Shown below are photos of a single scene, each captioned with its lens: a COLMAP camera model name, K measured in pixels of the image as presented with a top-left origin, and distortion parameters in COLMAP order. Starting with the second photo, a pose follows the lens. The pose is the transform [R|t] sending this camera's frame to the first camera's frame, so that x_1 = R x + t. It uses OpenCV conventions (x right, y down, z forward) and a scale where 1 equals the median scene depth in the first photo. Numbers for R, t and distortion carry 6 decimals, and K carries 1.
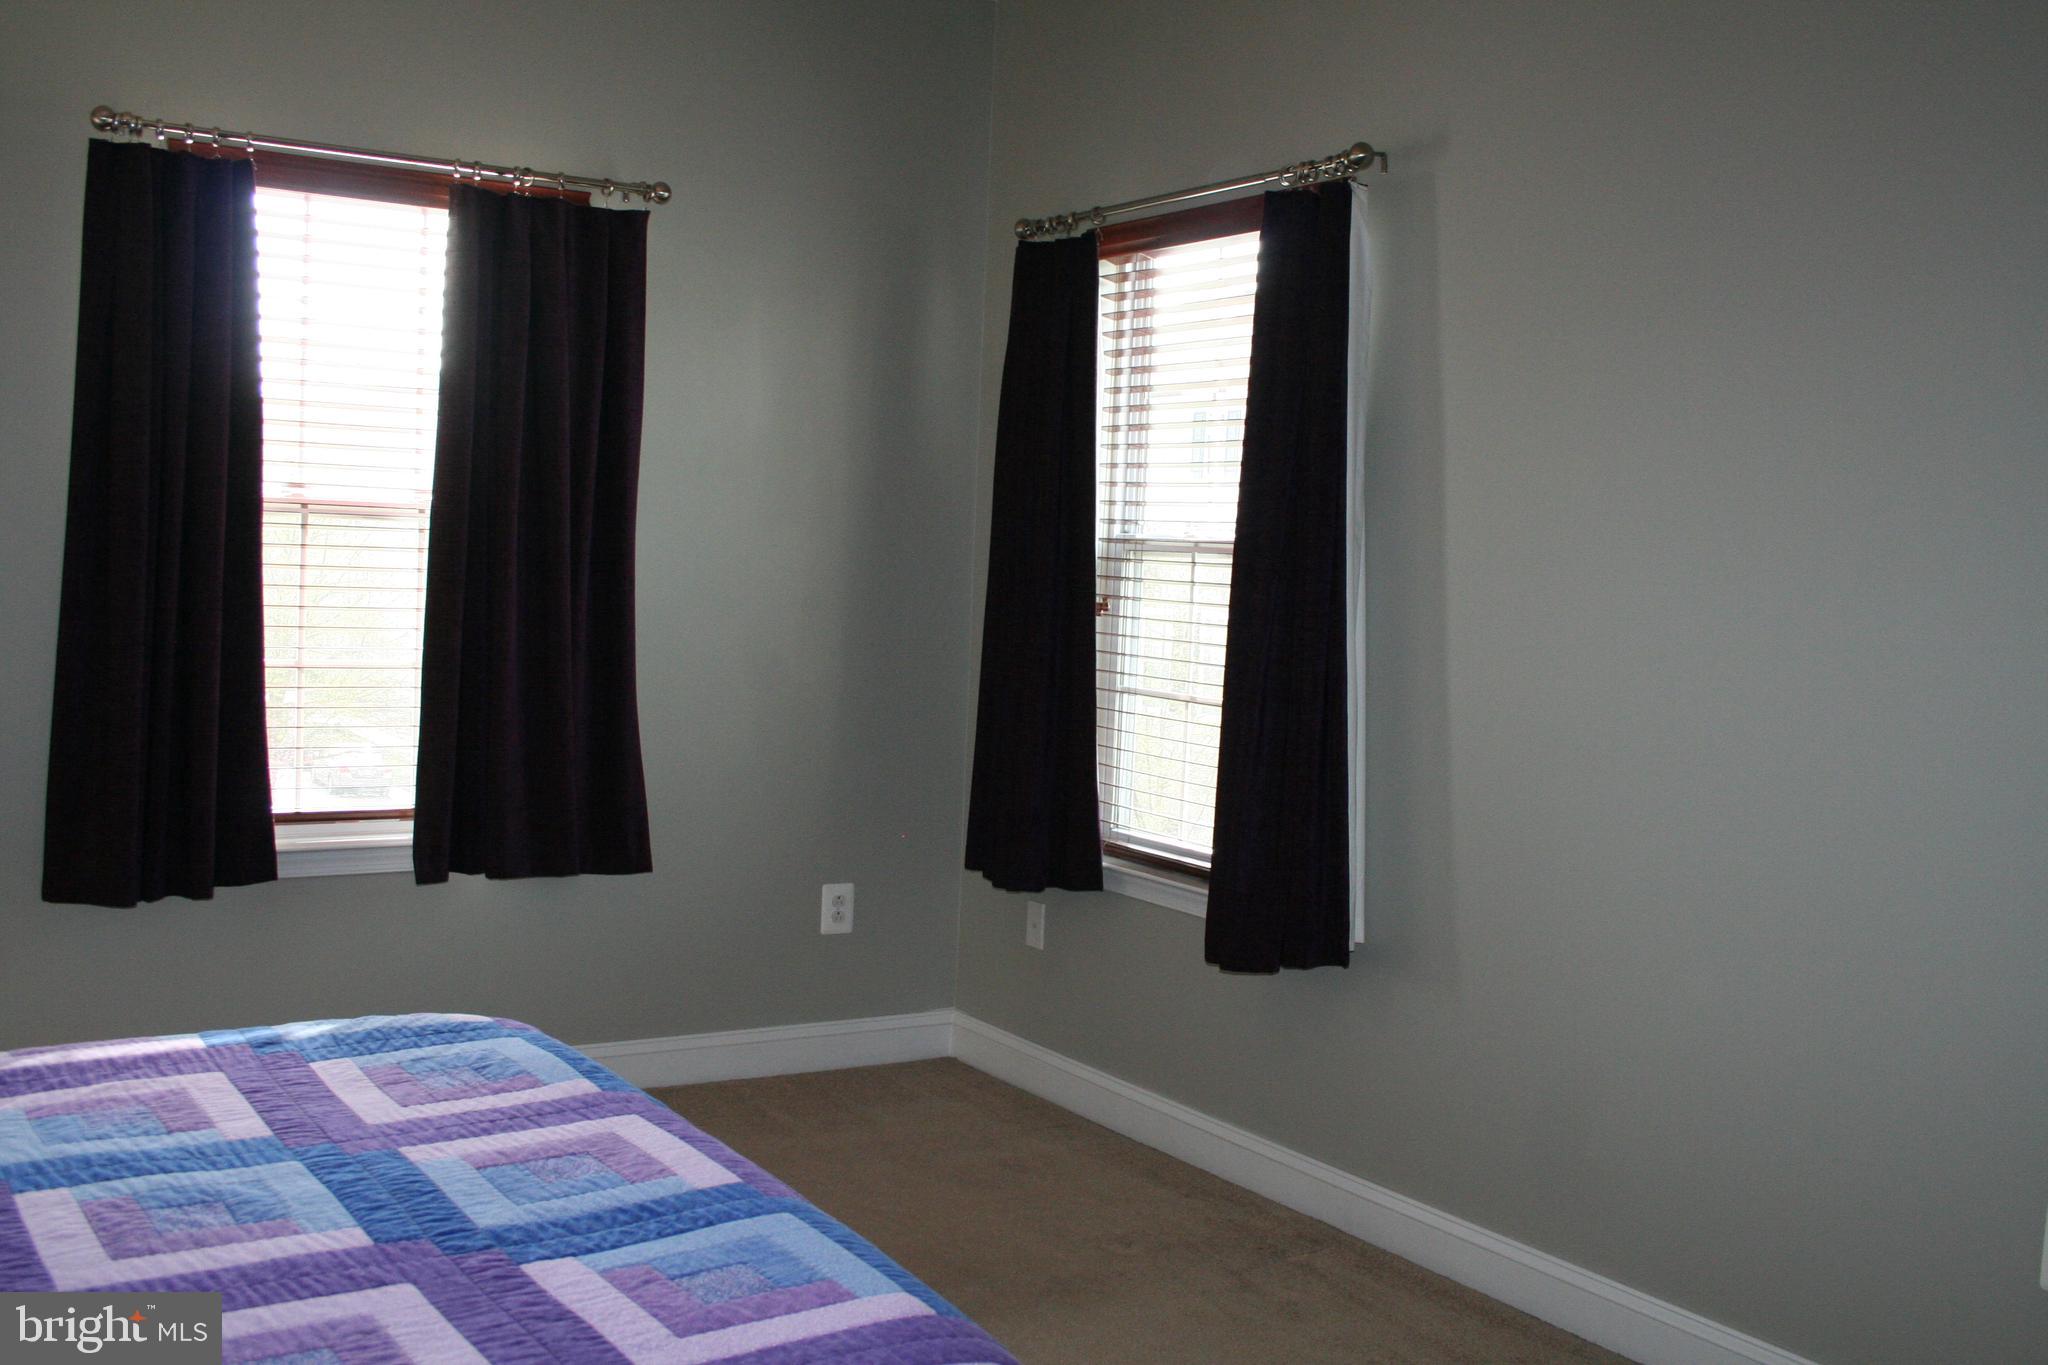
lens RADIAL K [[2047.7, 0, 1024.0], [0, 2047.7, 682.5], [0, 0, 1]] dist [-0.421450, 0.685733]
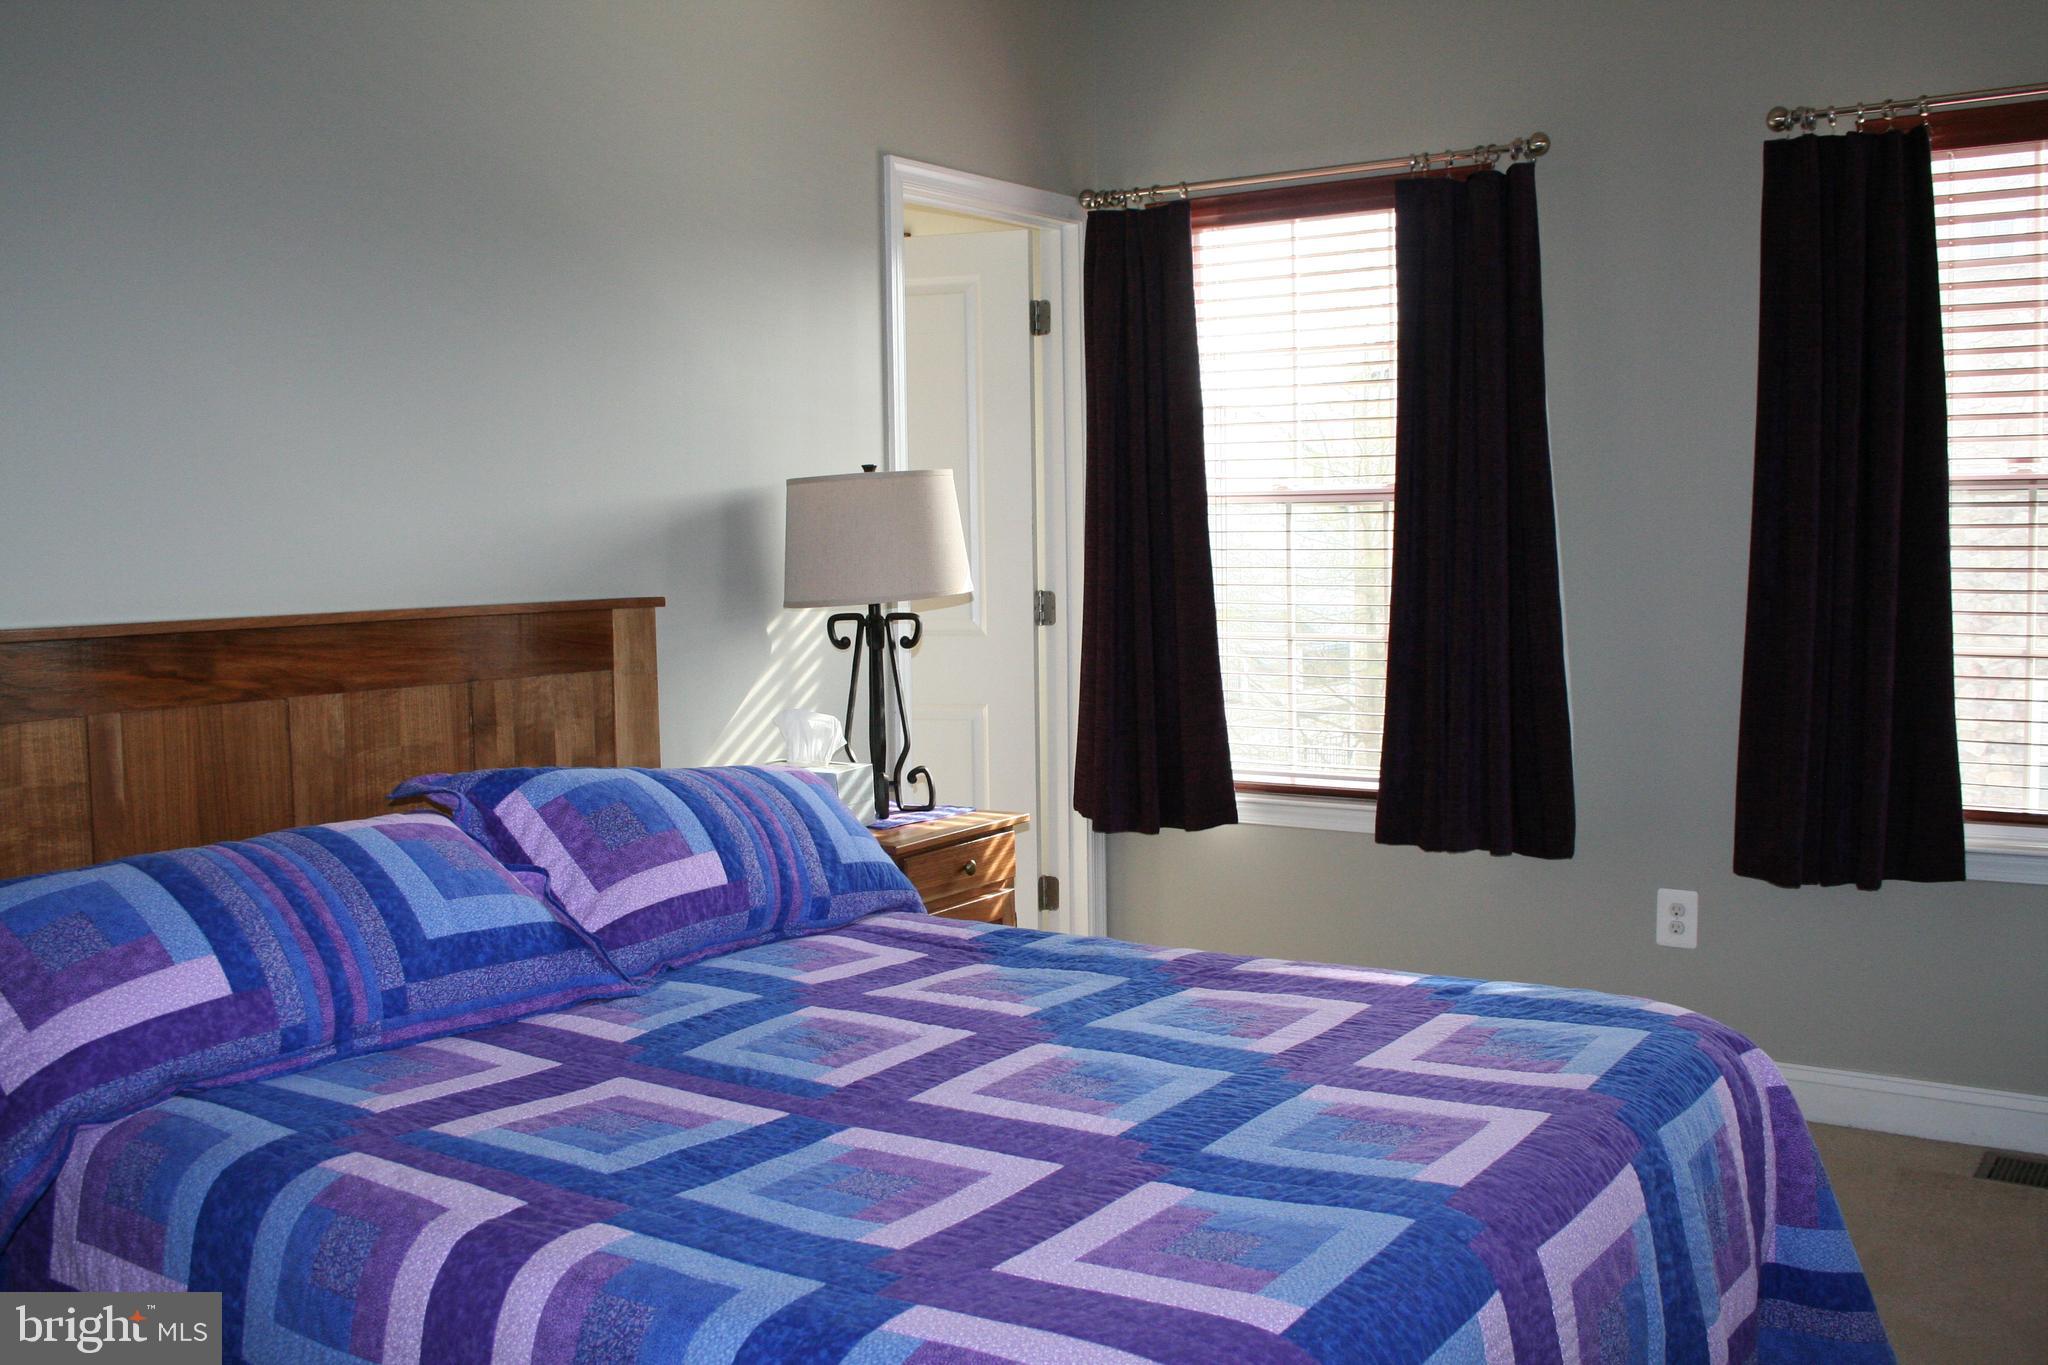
lens RADIAL K [[1974.1, 0, 1030.9], [0, 1974.1, 681.5], [0, 0, 1]] dist [-0.106653, 0.073907]
pose [[0.338530, 0.025505, -0.940610, 0.653044], [-0.025612, 0.999512, 0.017884, -0.000384], [0.940607, 0.018037, 0.339018, 0.484545]]
